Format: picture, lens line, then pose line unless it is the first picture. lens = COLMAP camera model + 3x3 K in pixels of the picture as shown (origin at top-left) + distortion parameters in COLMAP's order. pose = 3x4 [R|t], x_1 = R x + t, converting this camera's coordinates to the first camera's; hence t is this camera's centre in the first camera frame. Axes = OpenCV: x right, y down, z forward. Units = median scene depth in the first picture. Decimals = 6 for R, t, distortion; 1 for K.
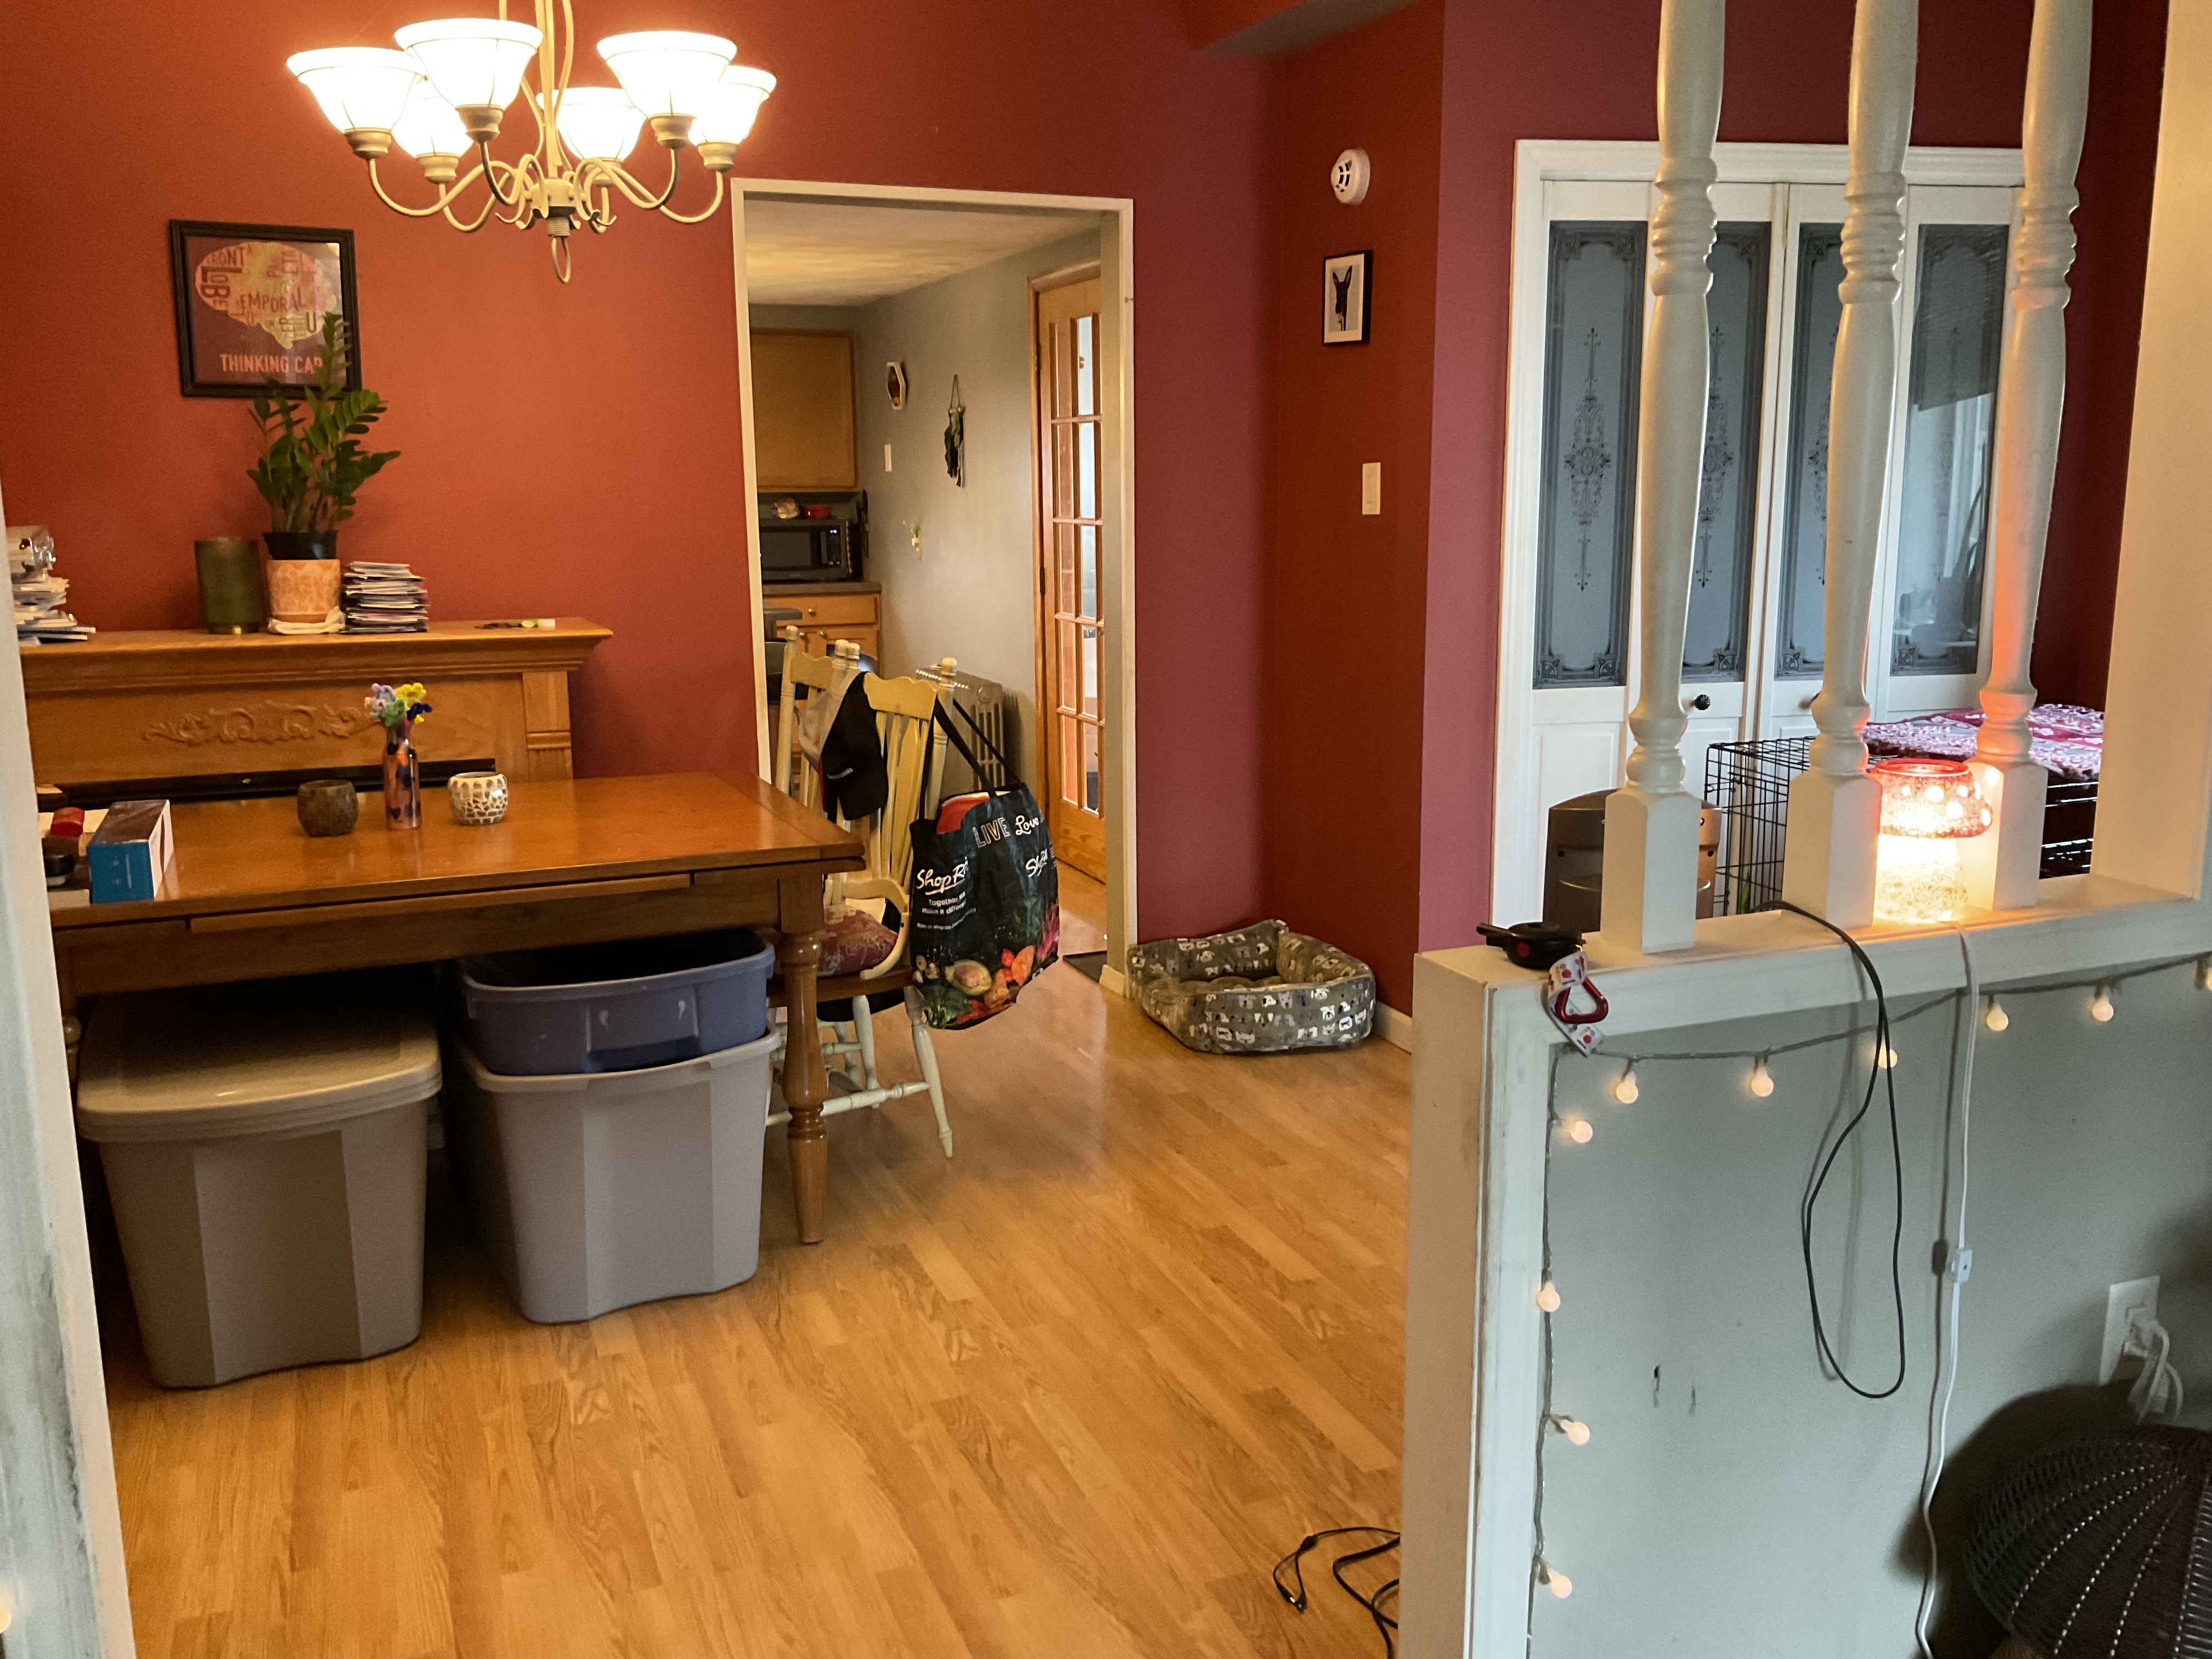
lens RADIAL K [[1837.6, 0, 1095.4], [0, 1837.6, 831.1], [0, 0, 1]] dist [0.107490, -0.205330]
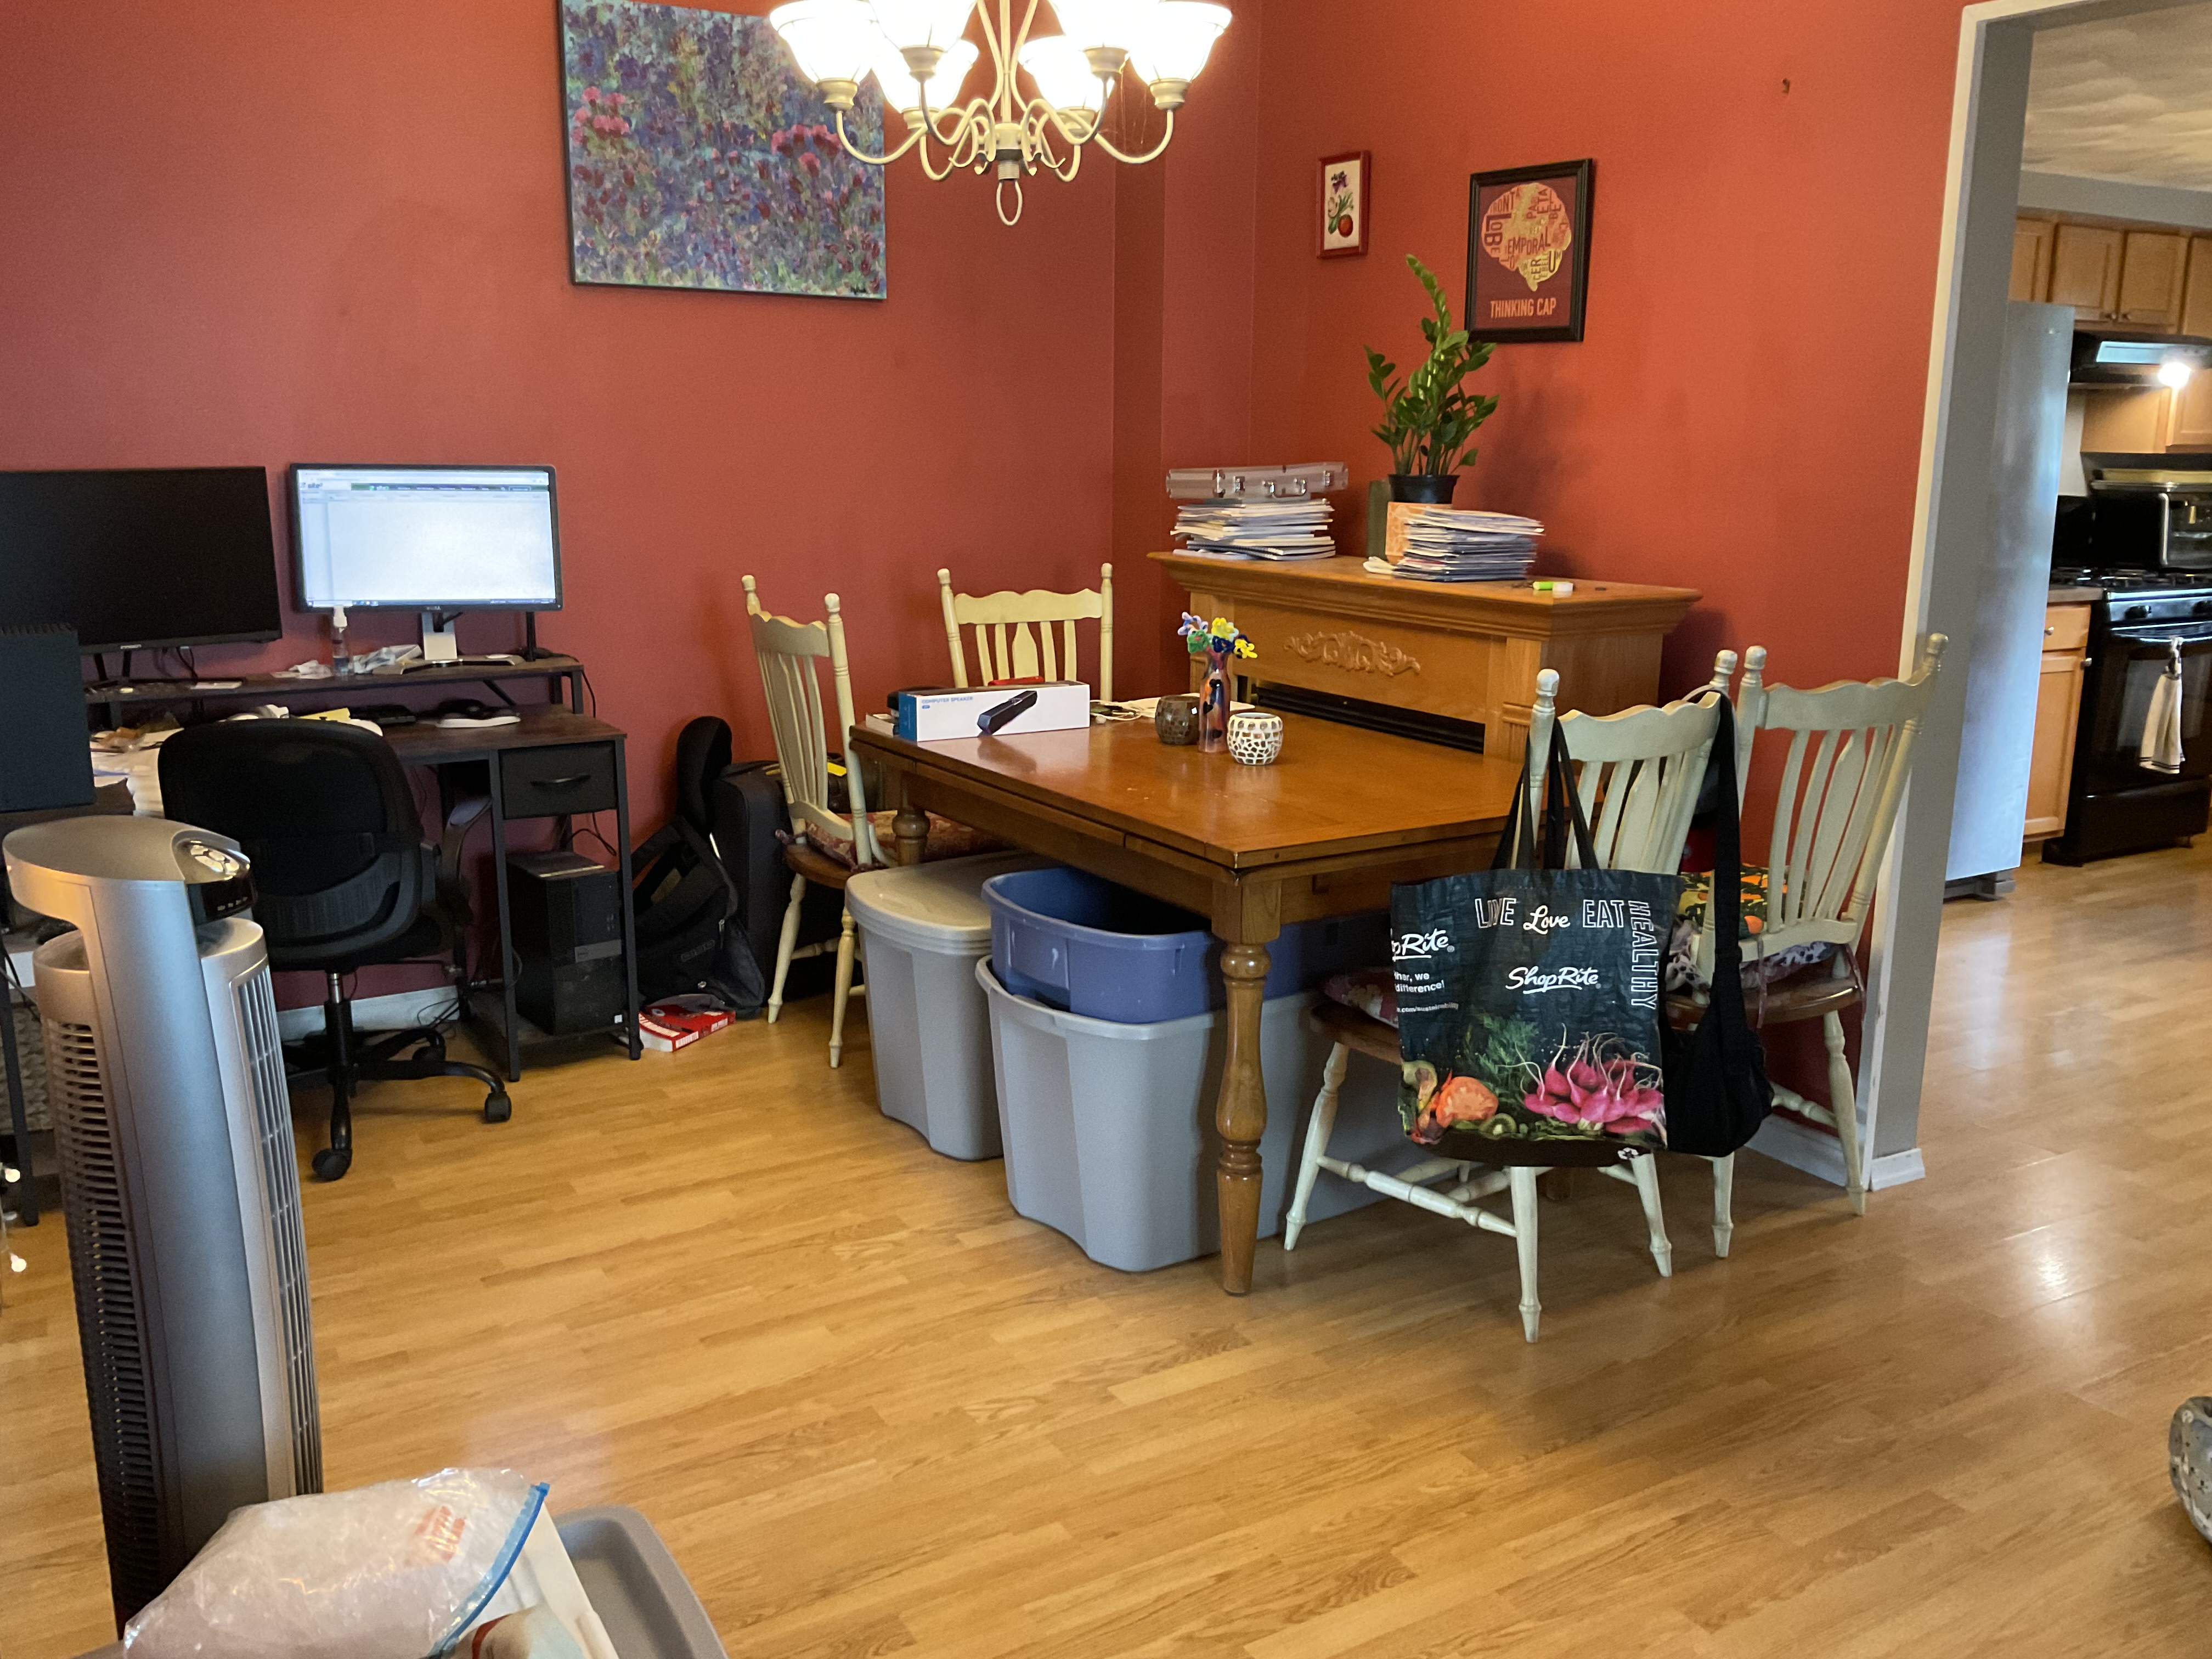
lens RADIAL K [[1837.6, 0, 1095.4], [0, 1837.6, 831.1], [0, 0, 1]] dist [0.107490, -0.205330]
pose [[0.152200, 0.221079, -0.963306, 0.558077], [-0.200138, 0.961363, 0.189012, -0.124472], [0.967874, 0.164027, 0.190566, 0.642876]]
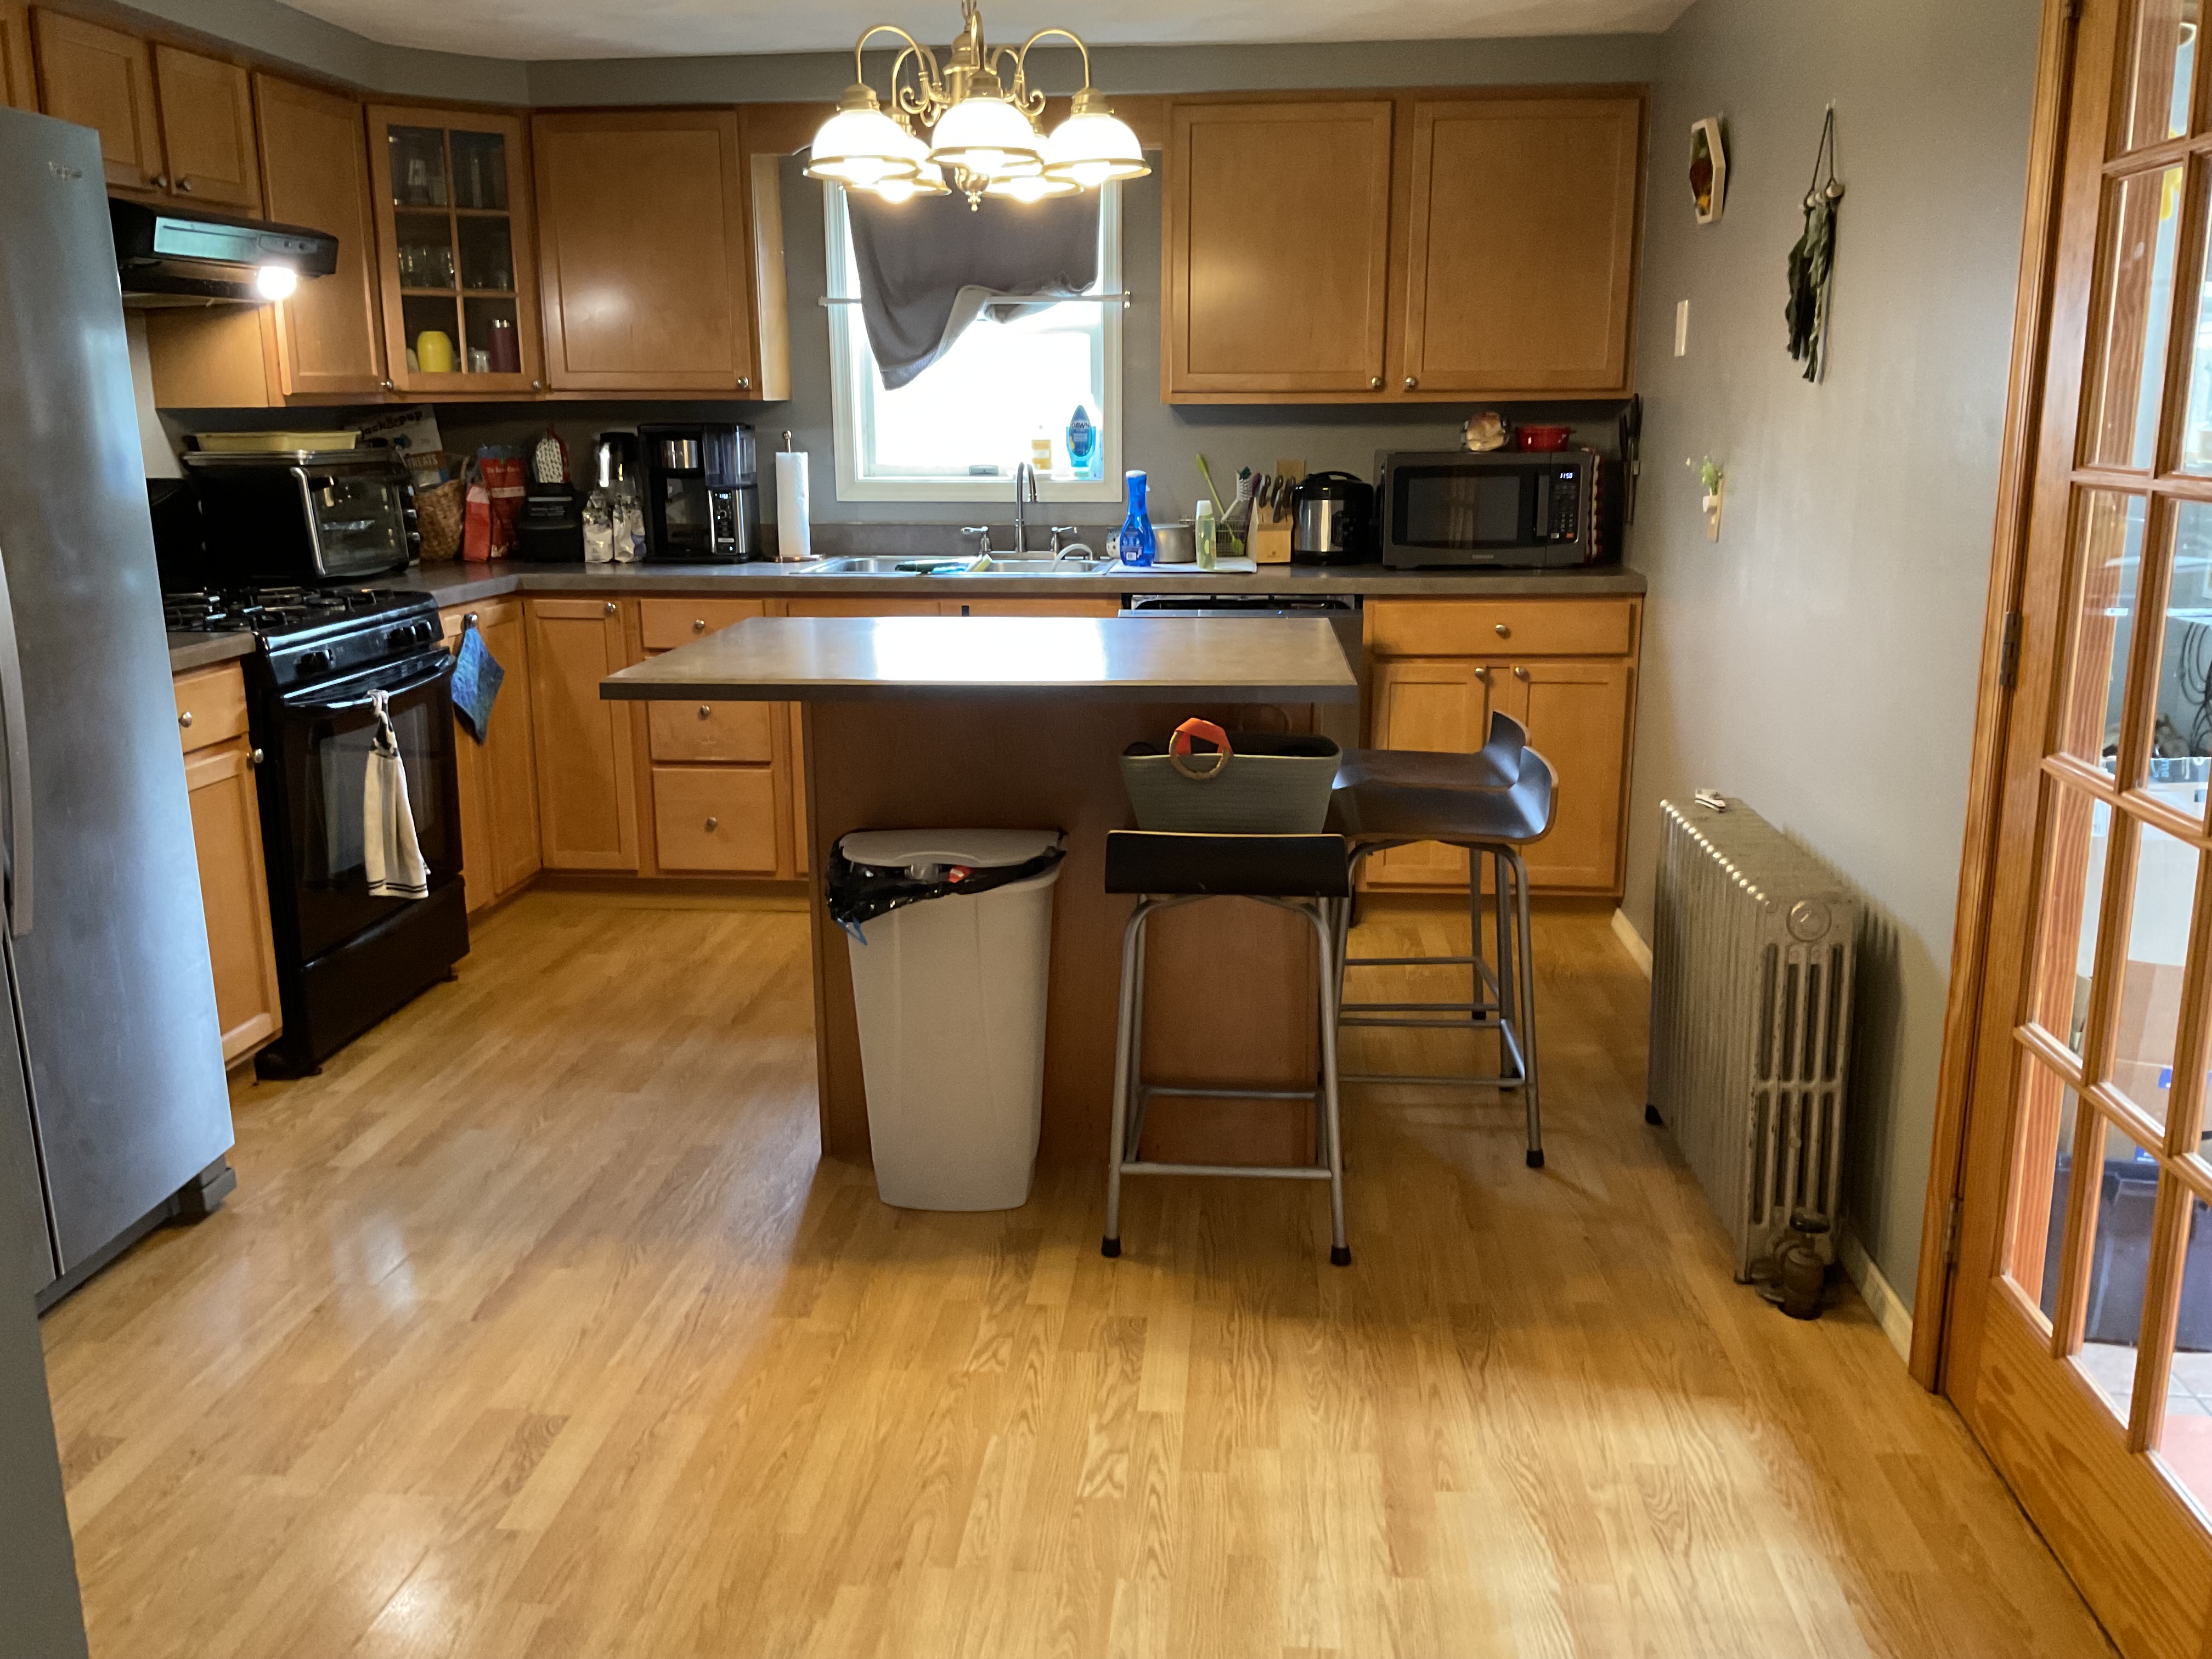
lens RADIAL K [[1837.6, 0, 1095.4], [0, 1837.6, 831.1], [0, 0, 1]] dist [0.107490, -0.205330]
pose [[0.892686, 0.105565, -0.438142, -0.044001], [-0.086968, 0.994257, 0.062362, -0.188130], [0.442209, -0.017565, 0.896740, 1.056566]]
